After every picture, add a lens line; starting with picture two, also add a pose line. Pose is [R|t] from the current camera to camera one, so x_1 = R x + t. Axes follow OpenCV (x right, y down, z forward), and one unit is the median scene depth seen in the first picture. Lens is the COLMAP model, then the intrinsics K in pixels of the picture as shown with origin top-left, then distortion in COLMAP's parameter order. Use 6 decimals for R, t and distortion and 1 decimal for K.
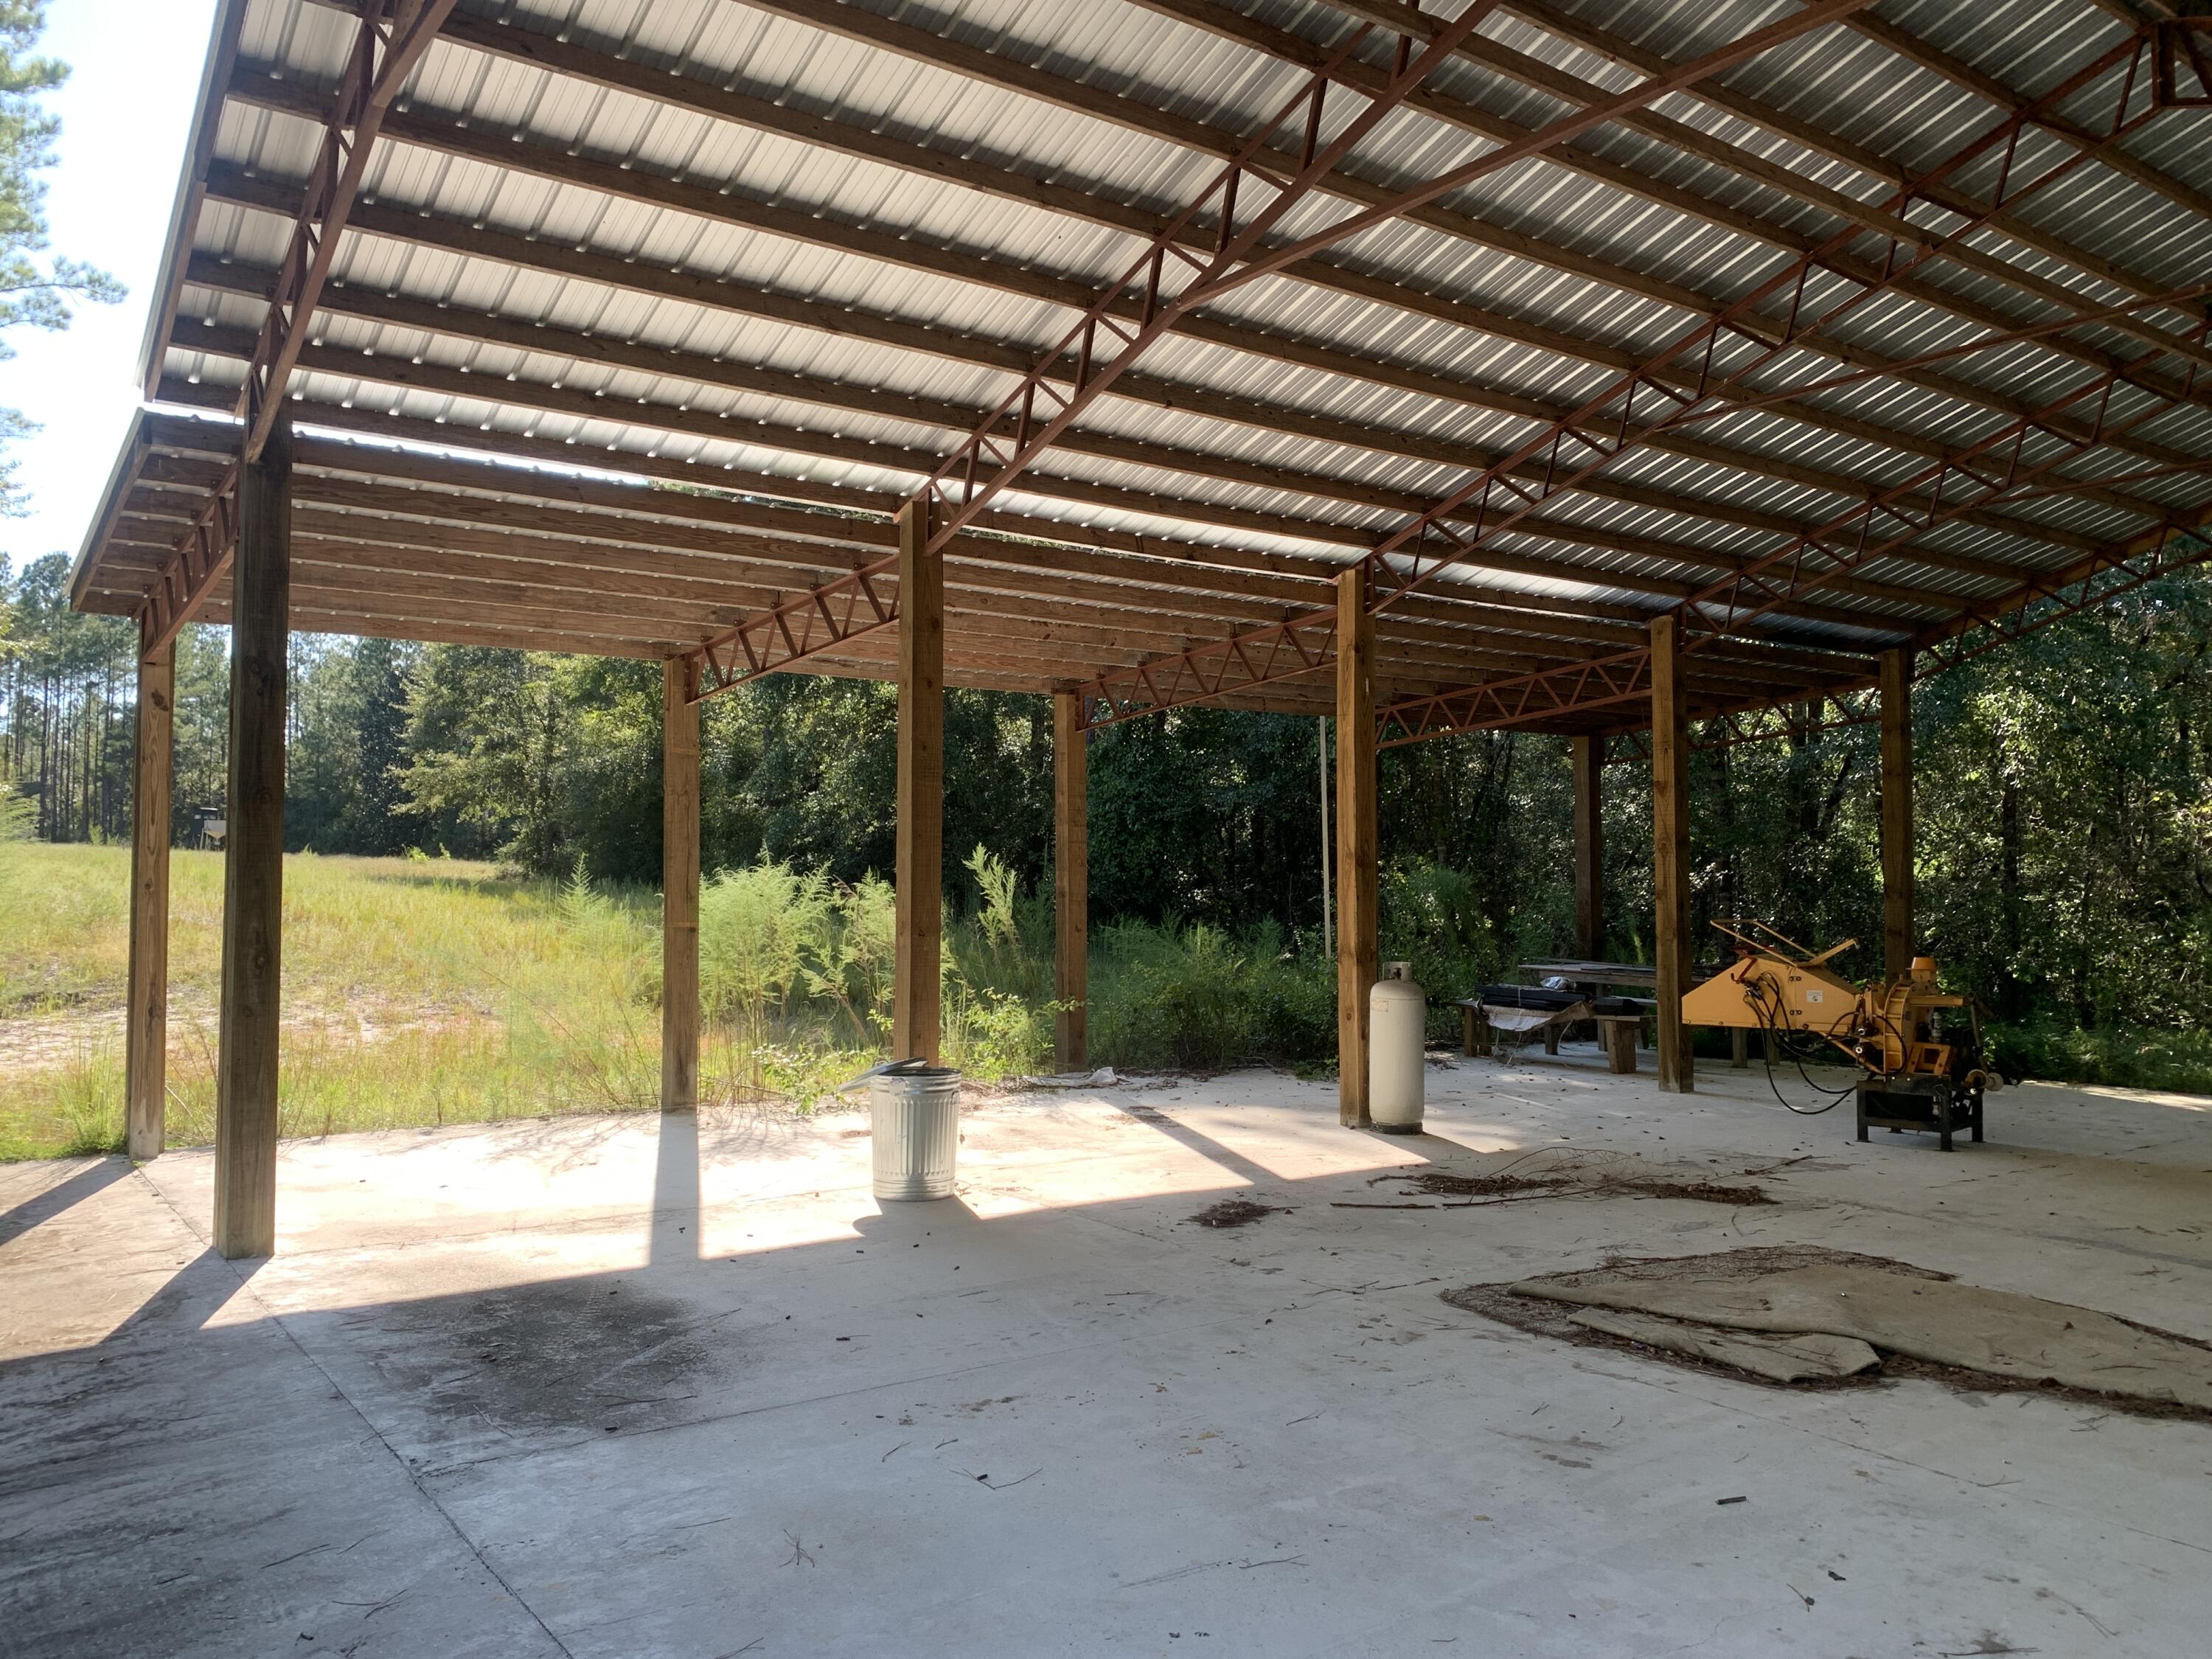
lens RADIAL K [[1681.2, 0, 1106.0], [0, 1681.2, 829.5], [0, 0, 1]] dist [0.005410, -0.006808]
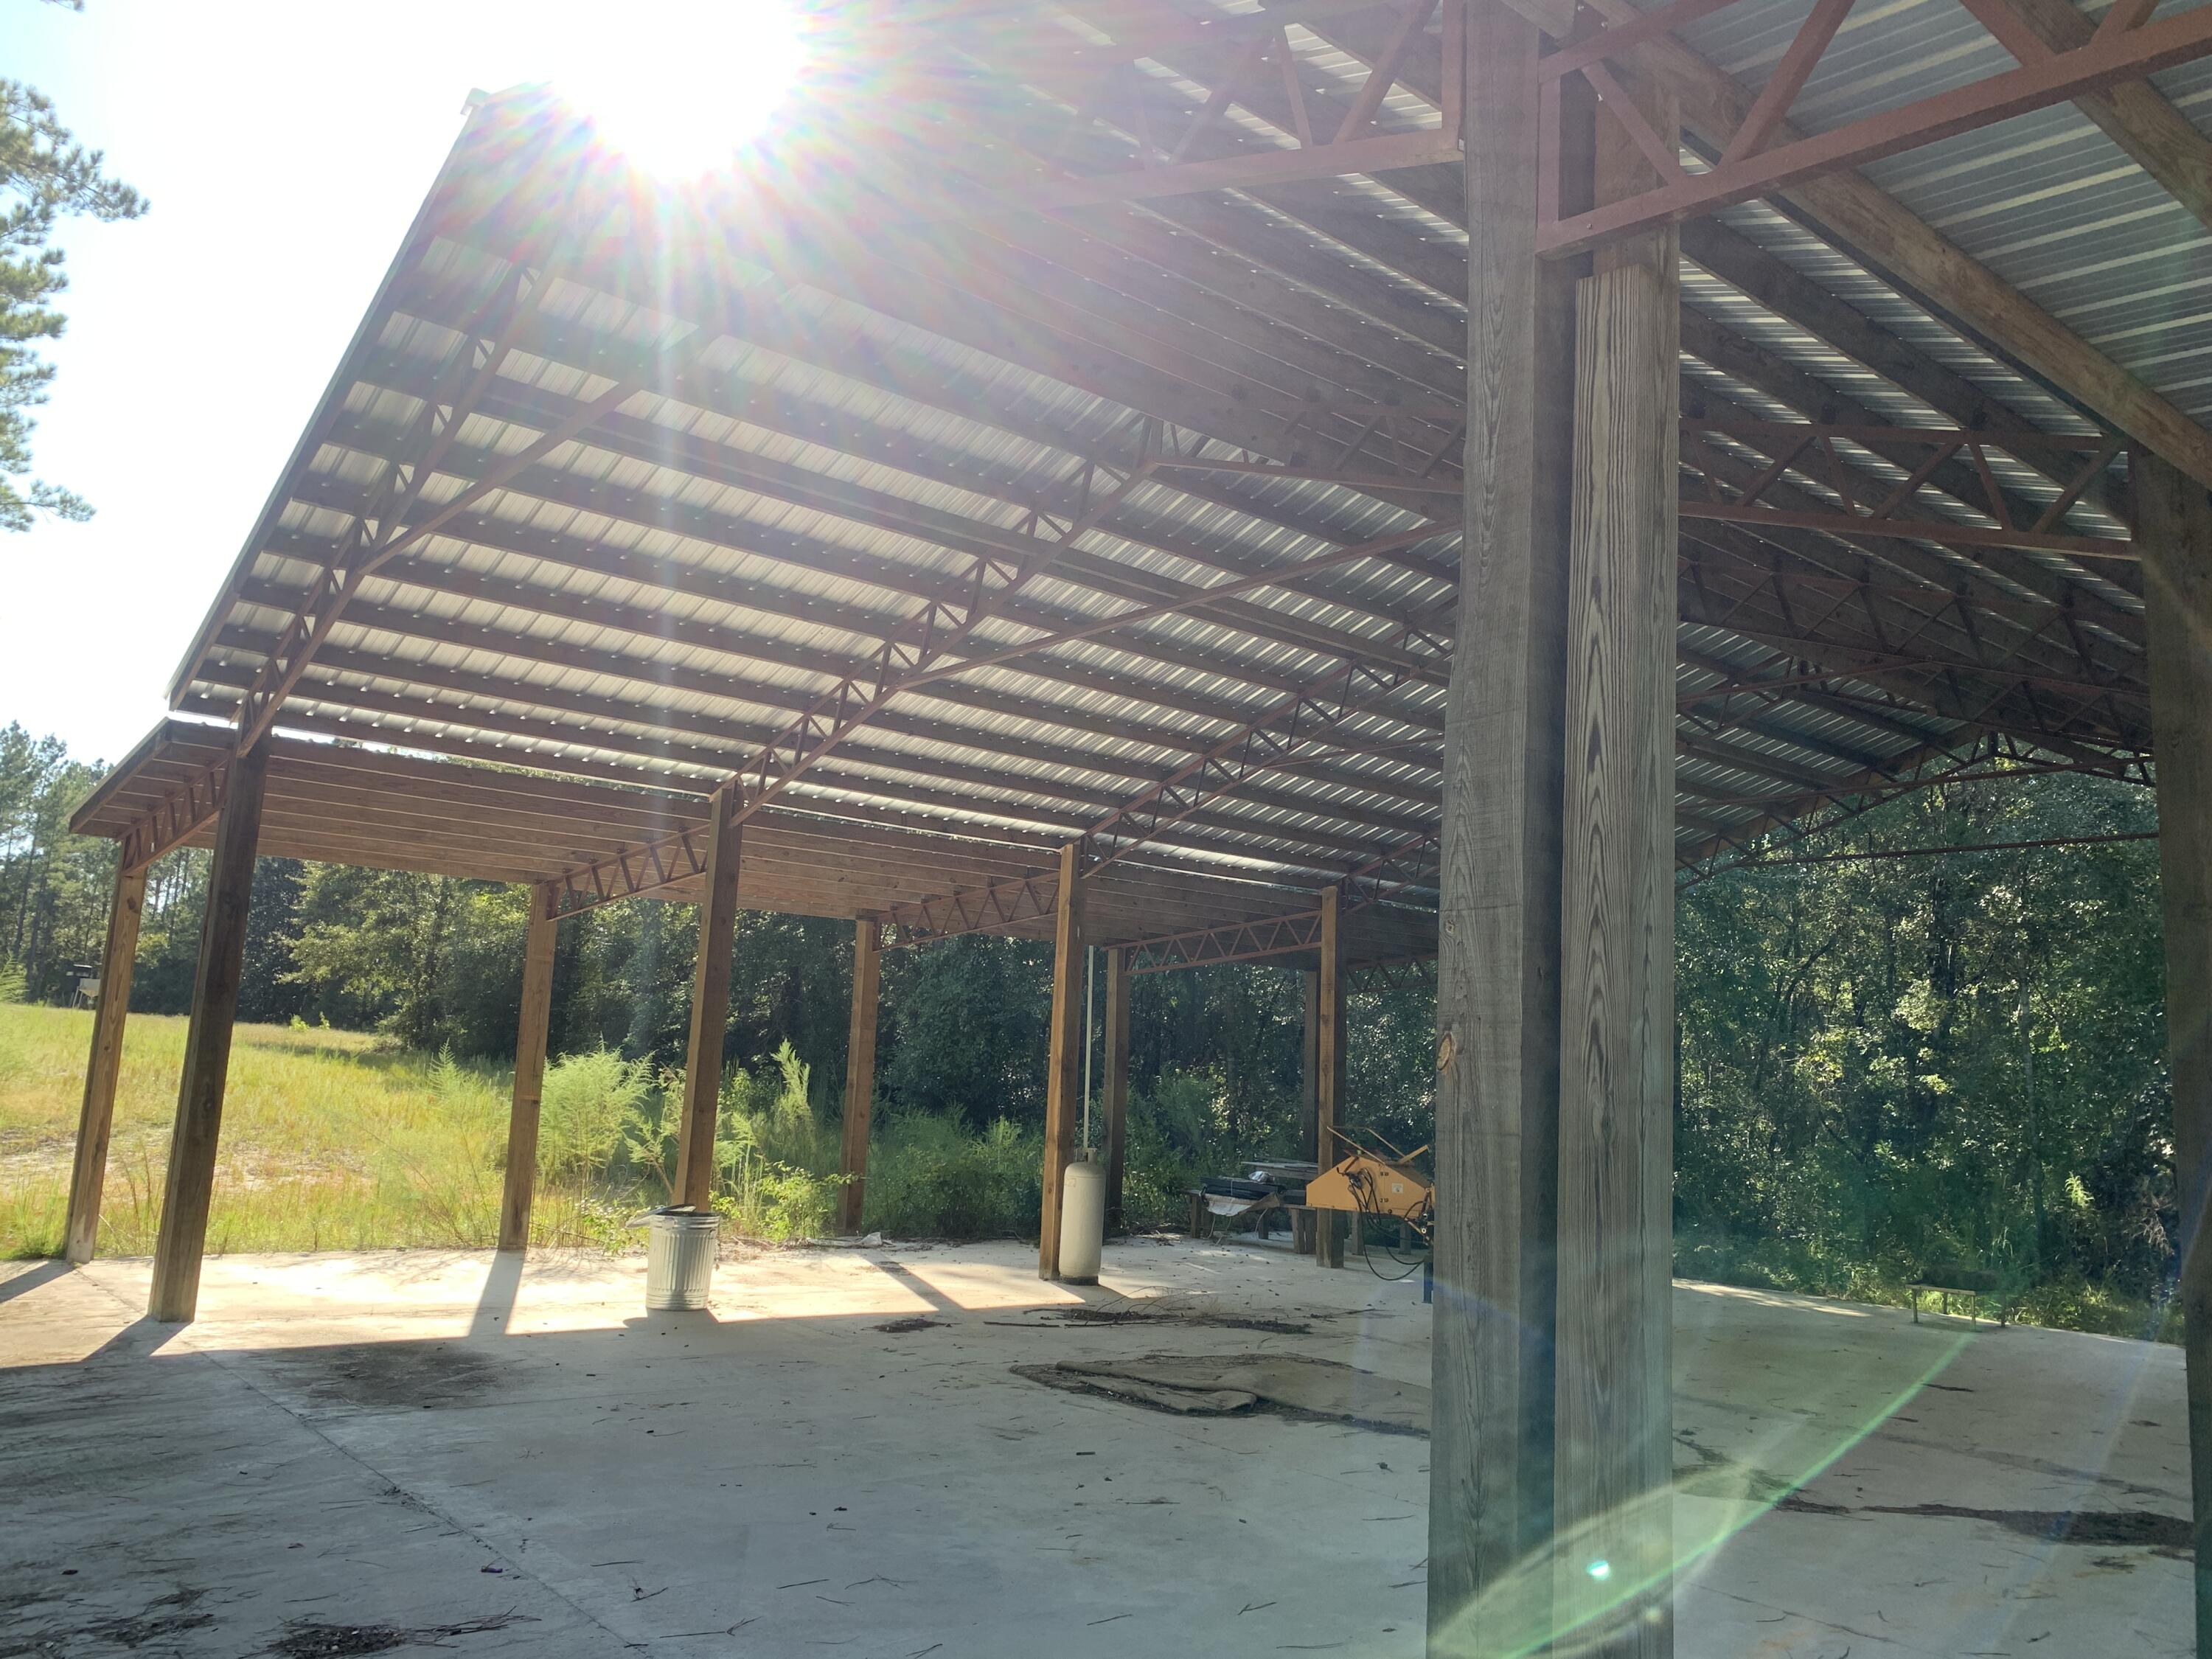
lens RADIAL K [[1685.7, 0, 1114.7], [0, 1685.7, 804.4], [0, 0, 1]] dist [-0.000272, 0.010409]
pose [[0.997048, 0.052096, 0.056407, 0.098415], [-0.044223, 0.990155, -0.132807, -0.011451], [-0.062771, 0.129921, 0.989535, -0.291074]]
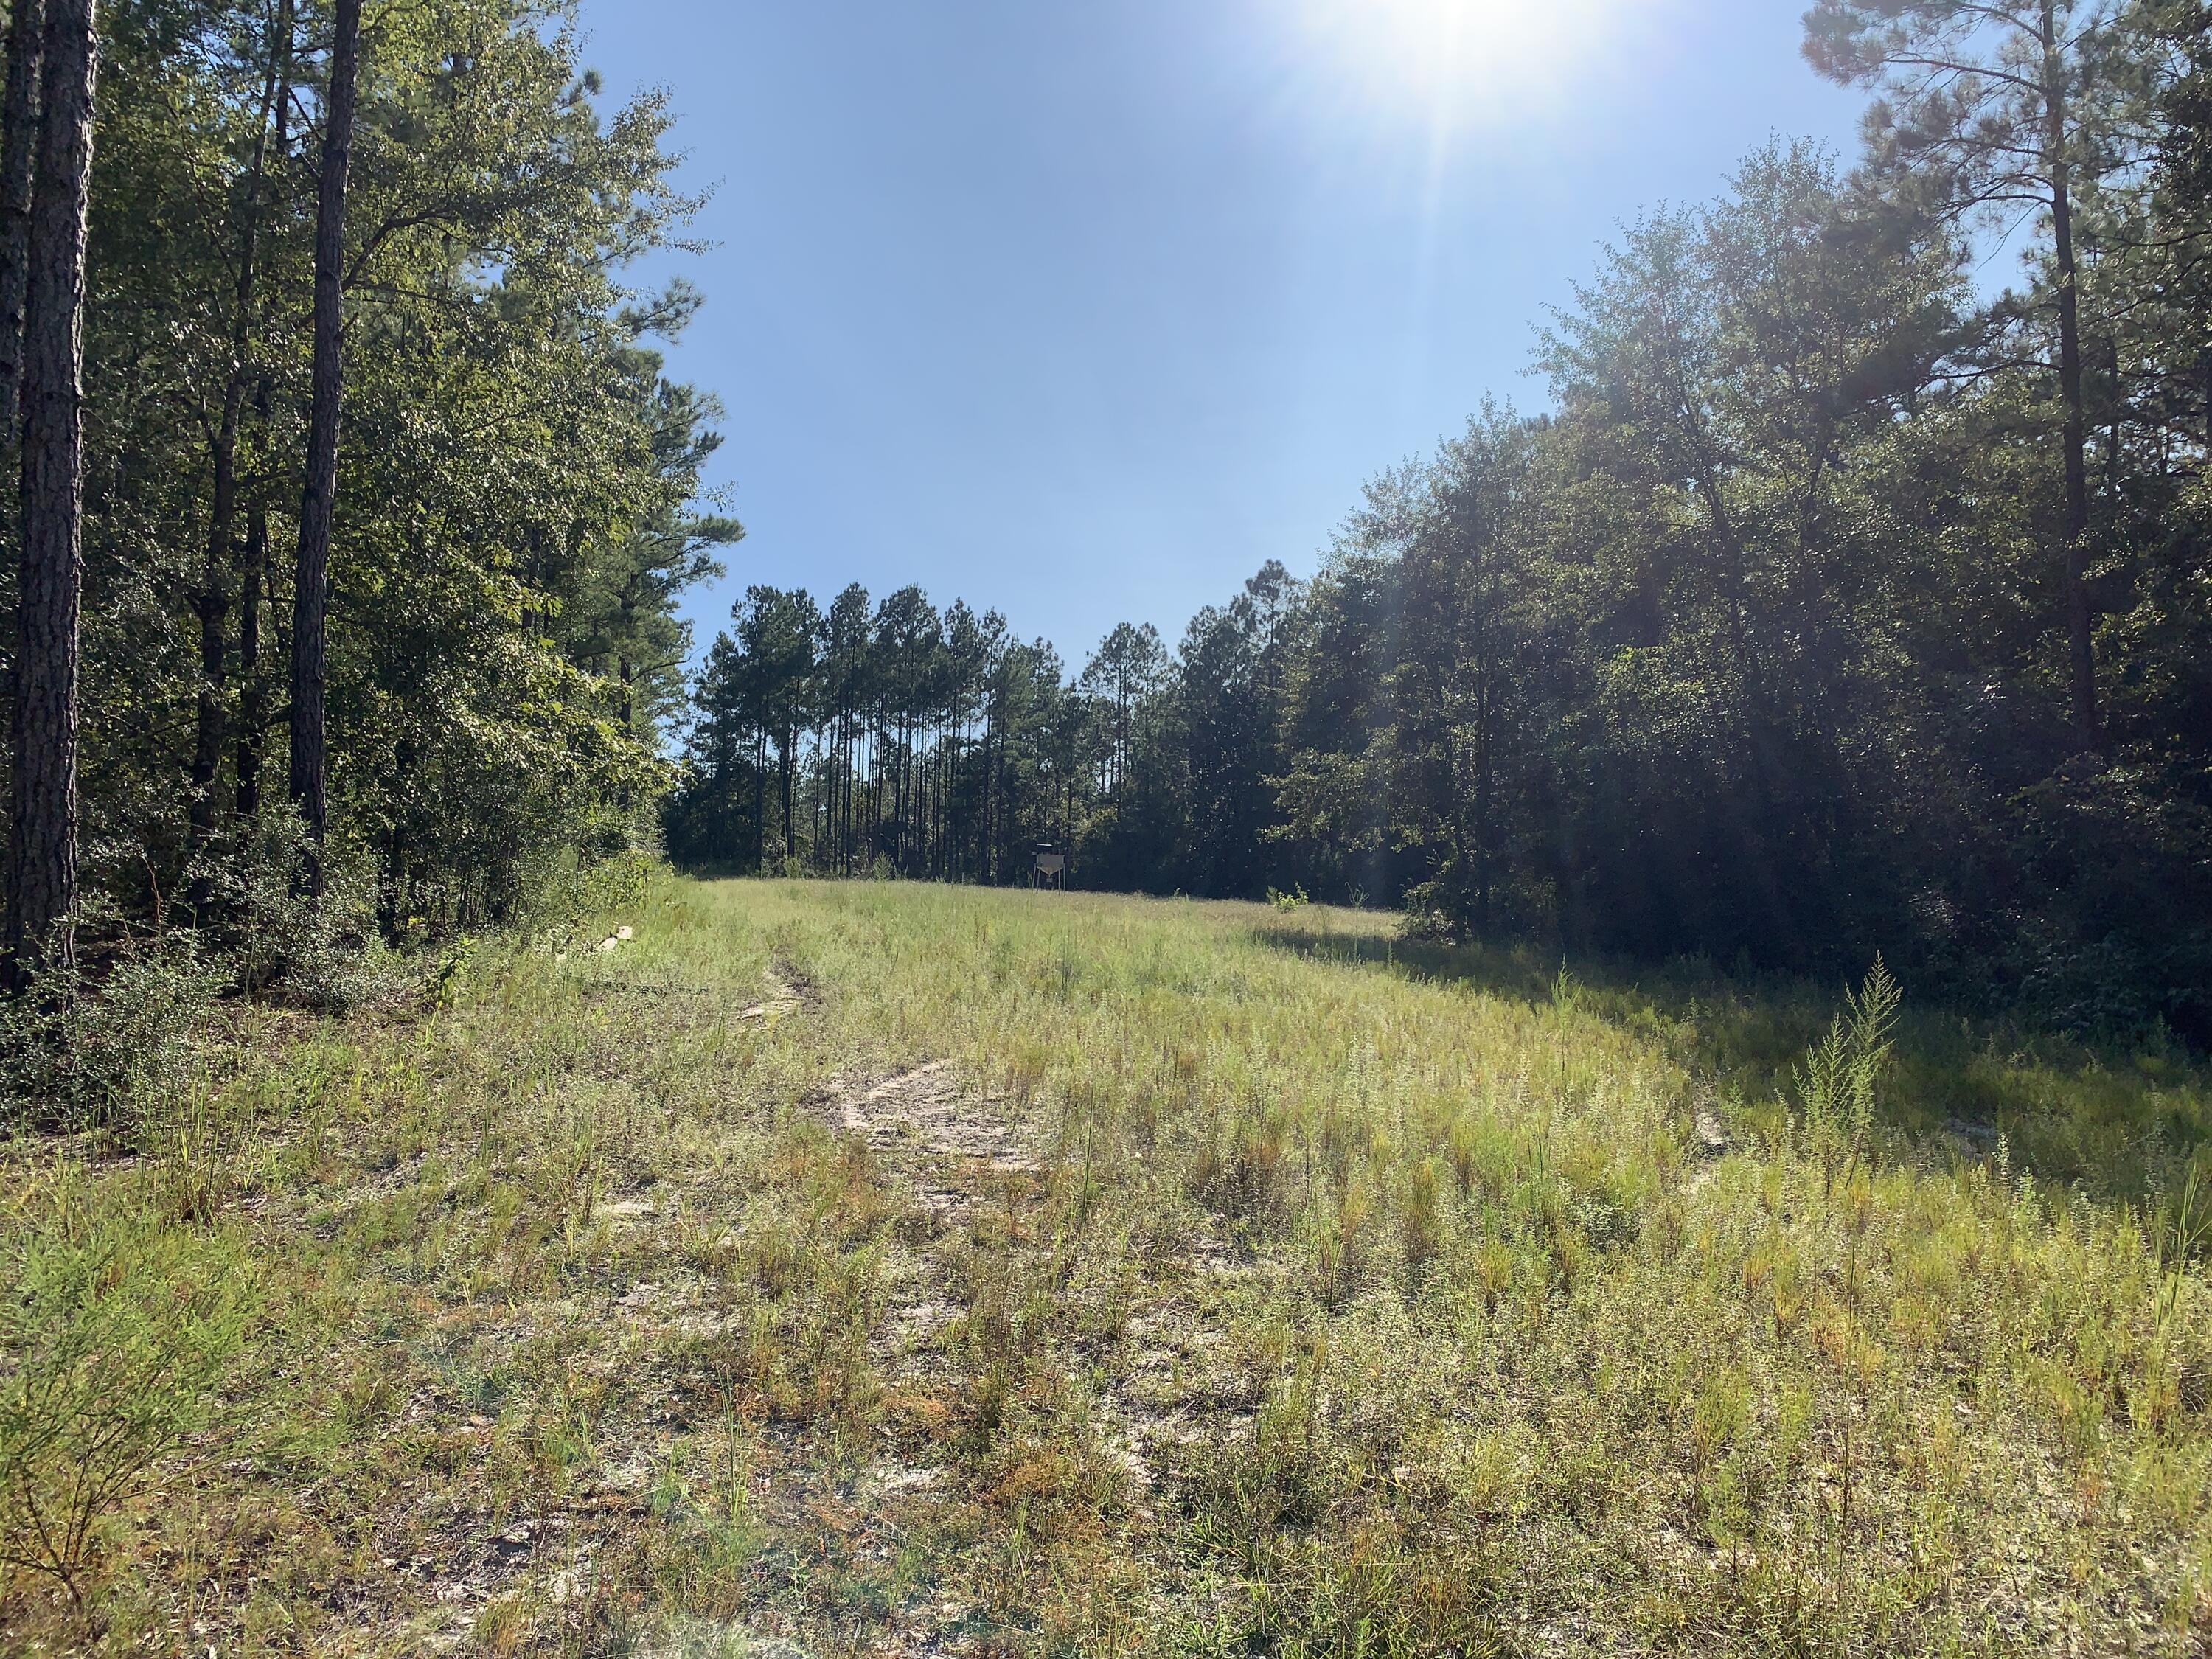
lens RADIAL K [[1631.0, 0, 1103.0], [0, 1631.0, 895.3], [0, 0, 1]] dist [-0.073550, -0.001962]
pose [[0.897236, 0.008245, -0.441474, -0.763501], [-0.001013, 0.999861, 0.016615, 0.011293], [0.441549, -0.014460, 0.897120, 1.492057]]
